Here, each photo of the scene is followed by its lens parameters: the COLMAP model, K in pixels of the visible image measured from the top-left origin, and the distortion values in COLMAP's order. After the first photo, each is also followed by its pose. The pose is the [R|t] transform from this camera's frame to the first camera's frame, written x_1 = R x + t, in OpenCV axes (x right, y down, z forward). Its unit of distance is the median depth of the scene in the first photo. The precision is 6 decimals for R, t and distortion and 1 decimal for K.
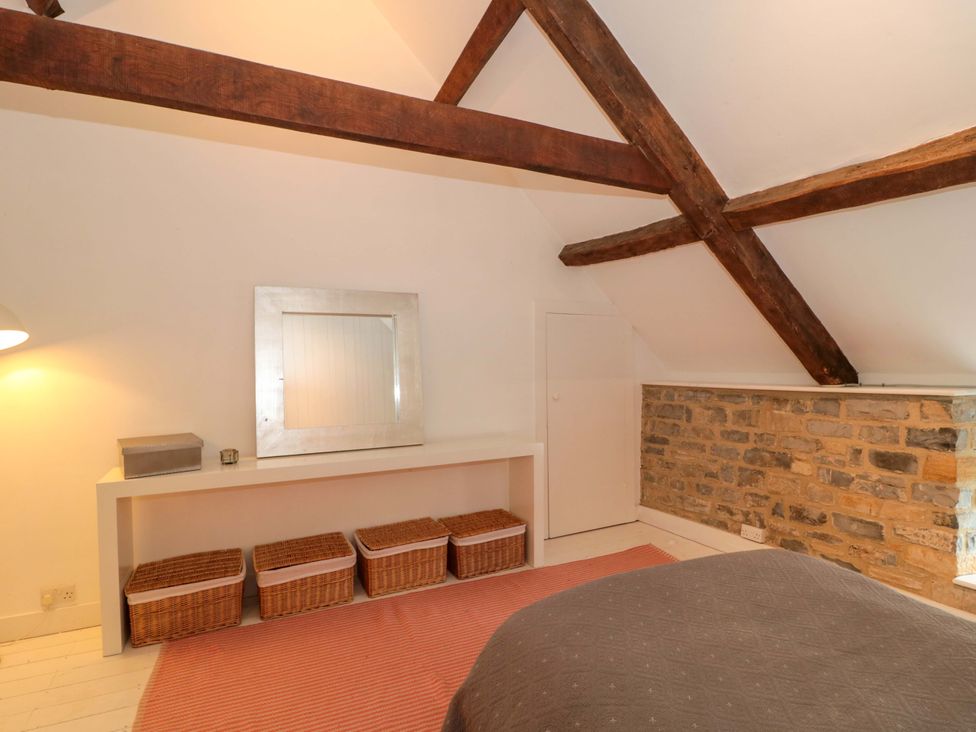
lens RADIAL K [[506.3, 0, 484.7], [0, 506.3, 364.1], [0, 0, 1]] dist [0.001406, -0.014879]
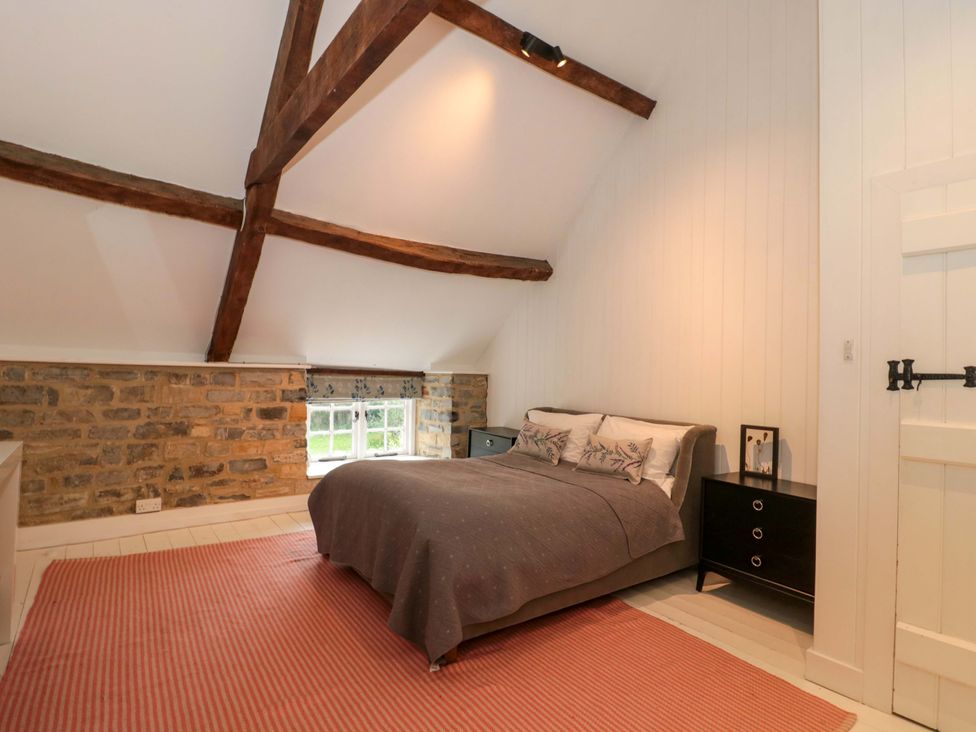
lens RADIAL K [[506.3, 0, 484.7], [0, 506.3, 364.1], [0, 0, 1]] dist [0.001406, -0.014879]
pose [[-0.198785, 0.016711, 0.979901, -0.709488], [-0.031765, 0.999219, -0.023484, 0.057731], [-0.979528, -0.035795, -0.198099, 0.625945]]
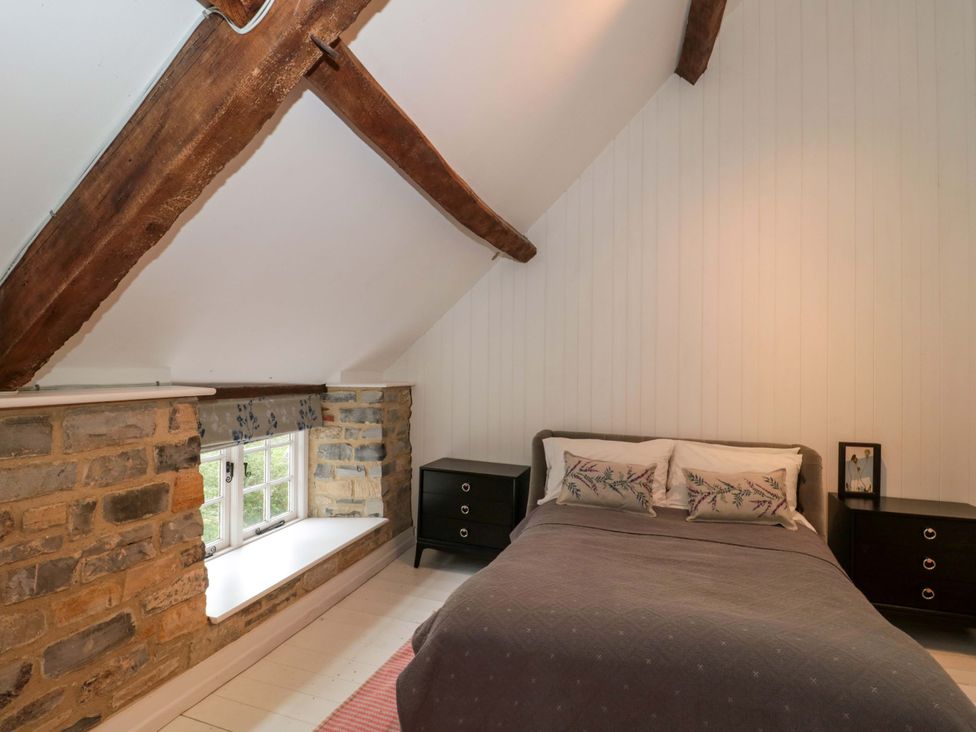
lens RADIAL K [[506.3, 0, 484.7], [0, 506.3, 364.1], [0, 0, 1]] dist [0.001406, -0.014879]
pose [[-0.730466, 0.002441, 0.682944, 0.044723], [-0.014505, 0.999713, -0.019087, 0.019435], [-0.682794, -0.023849, -0.730221, 1.068861]]
